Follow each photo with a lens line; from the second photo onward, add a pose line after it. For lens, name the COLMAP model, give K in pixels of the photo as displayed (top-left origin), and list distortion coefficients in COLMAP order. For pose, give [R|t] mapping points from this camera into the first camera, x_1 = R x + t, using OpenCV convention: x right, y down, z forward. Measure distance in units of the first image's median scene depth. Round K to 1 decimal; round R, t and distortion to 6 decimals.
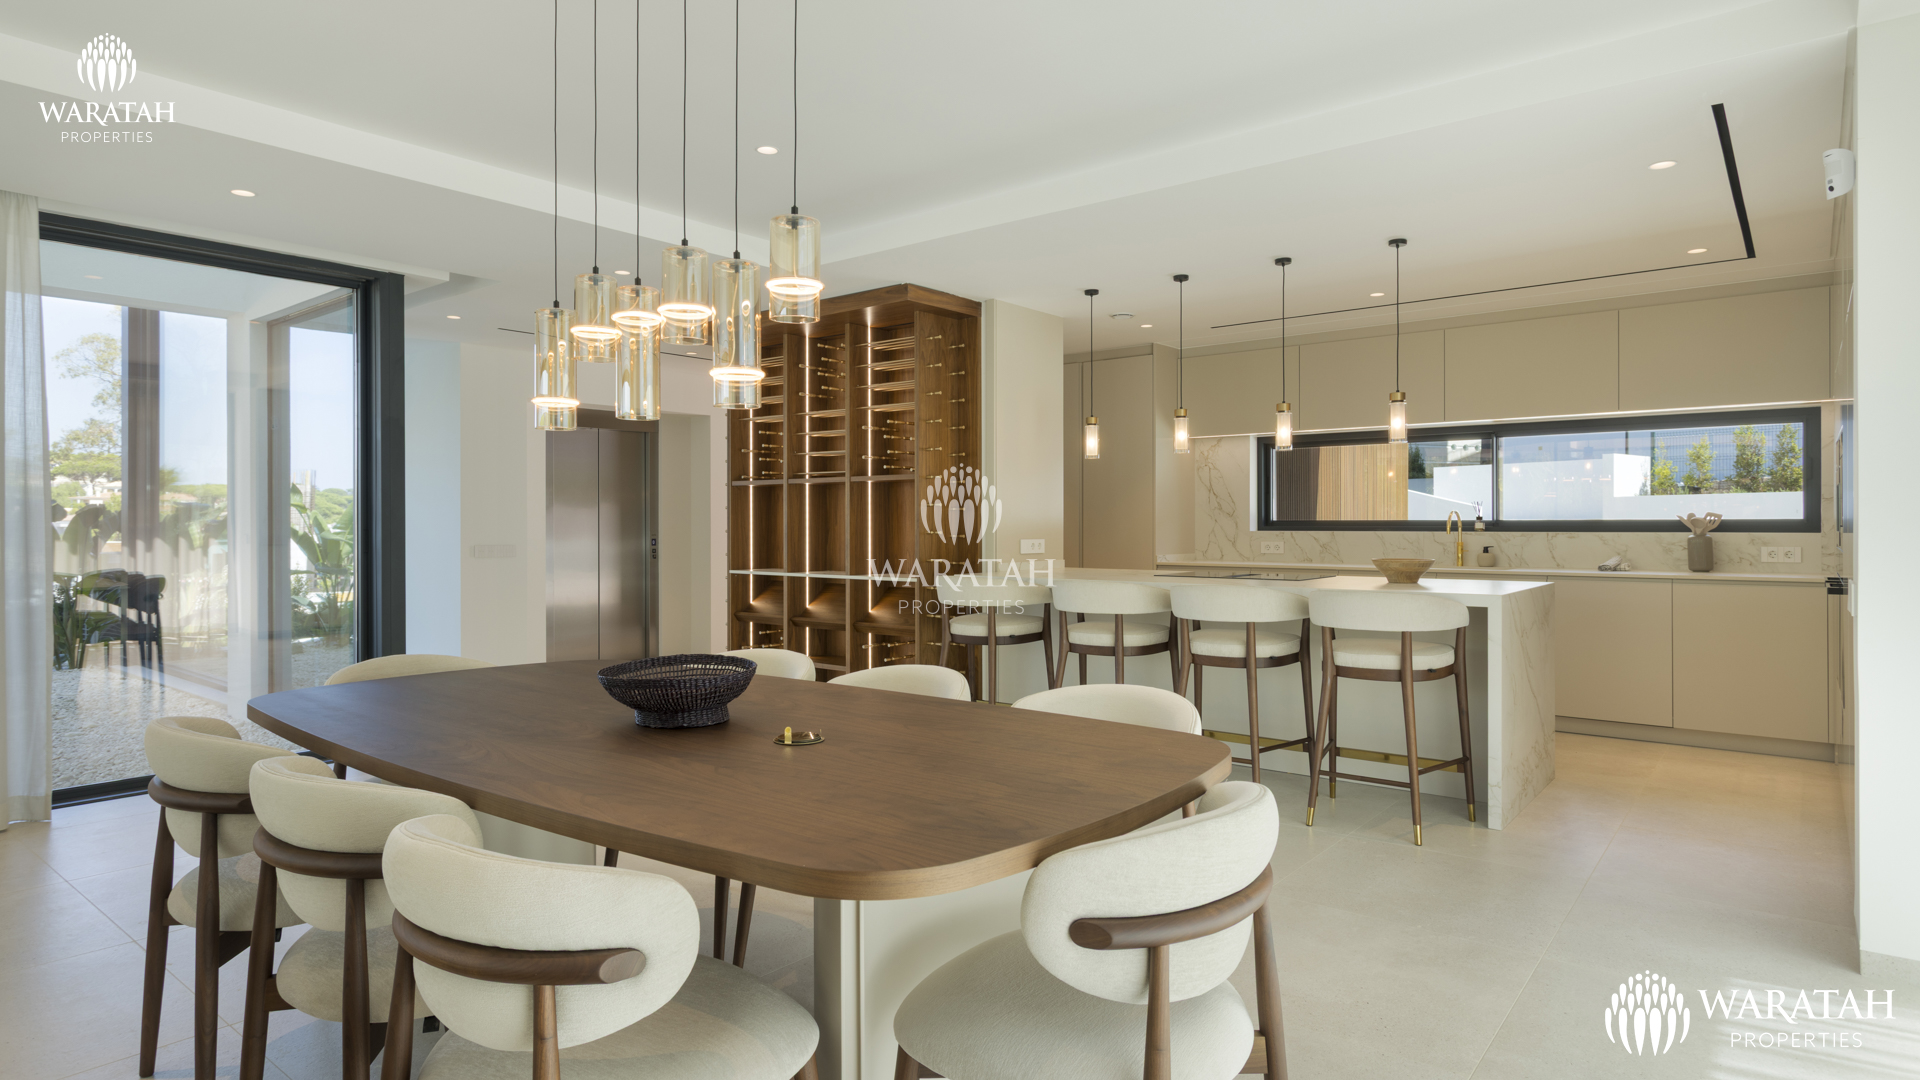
lens RADIAL K [[1094.1, 0, 958.0], [0, 1094.1, 534.3], [0, 0, 1]] dist [0.002931, -0.000841]
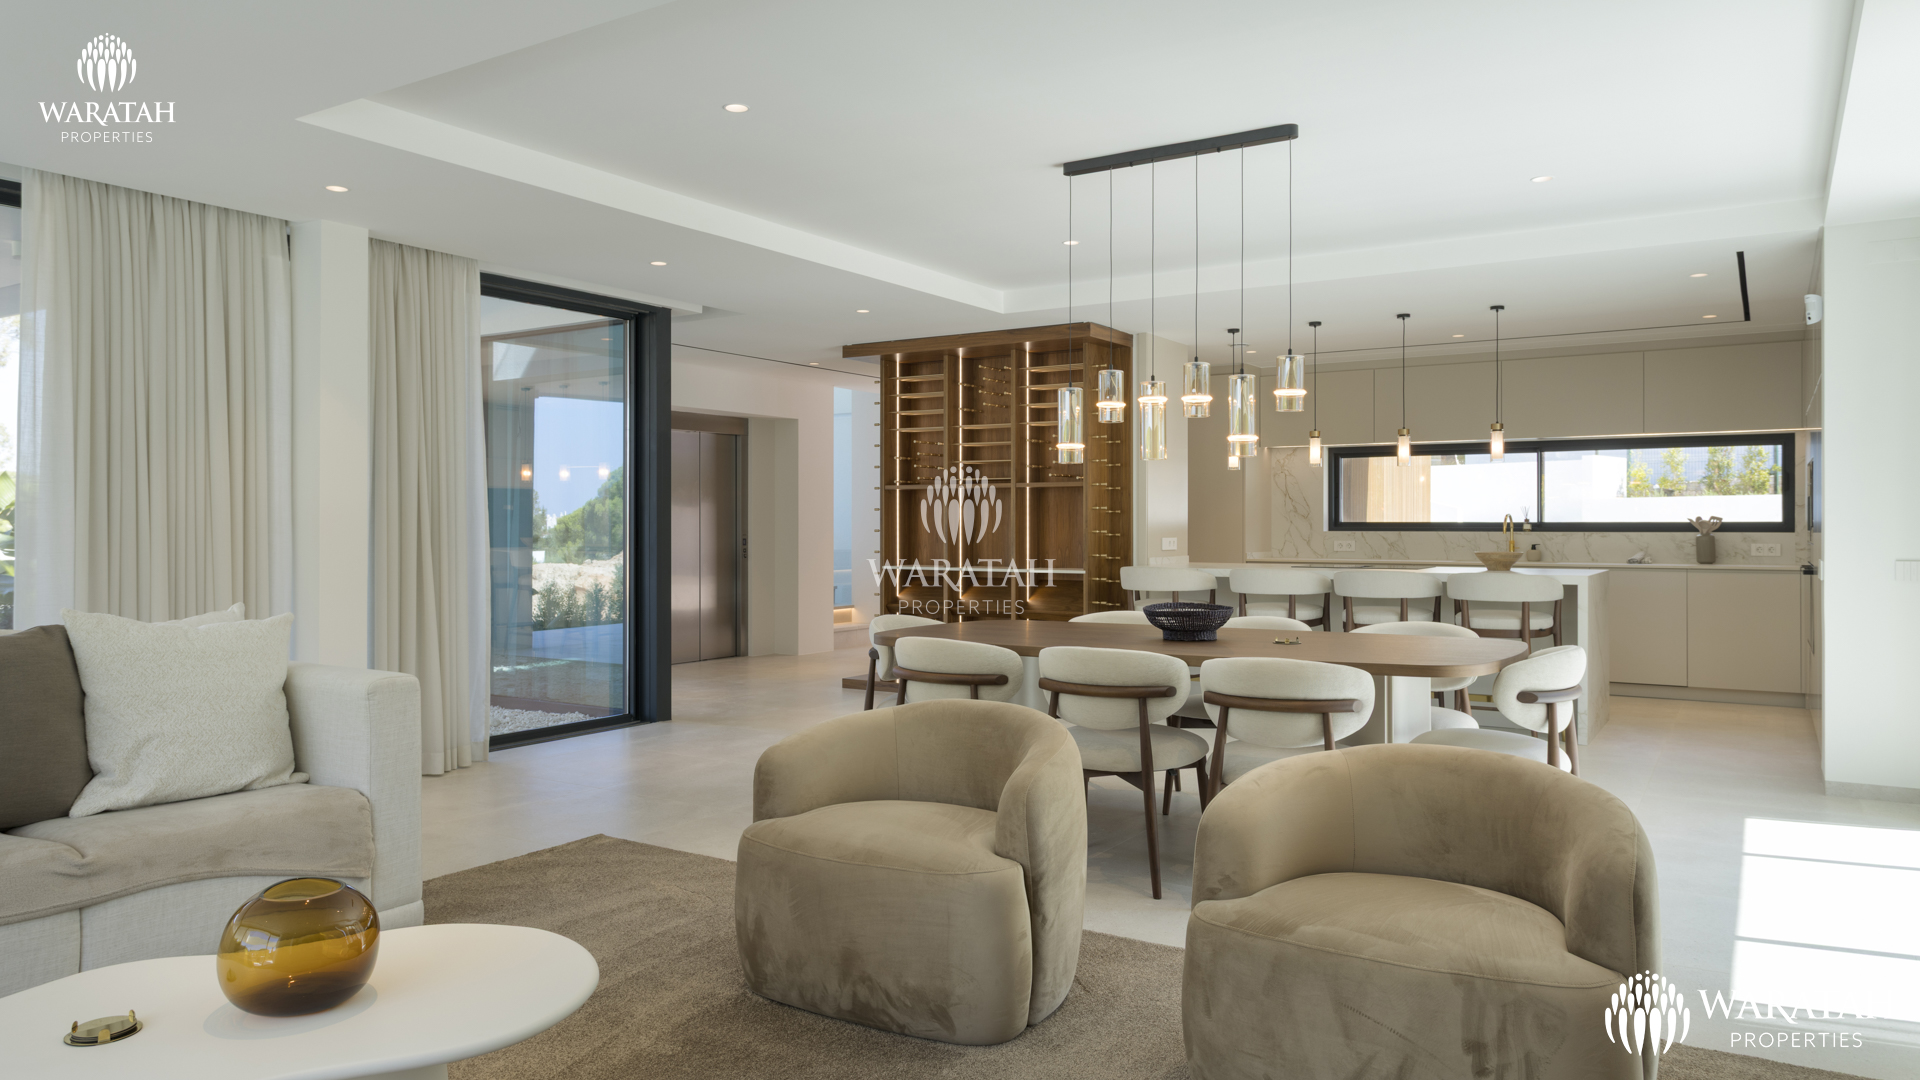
lens RADIAL K [[1311.4, 0, 961.6], [0, 1311.4, 538.8], [0, 0, 1]] dist [-0.004450, -0.001420]
pose [[0.994206, 0.000422, 0.107494, -0.316567], [-0.000434, 1.000000, 0.000085, 0.006030], [-0.107494, -0.000132, 0.994206, -0.379938]]
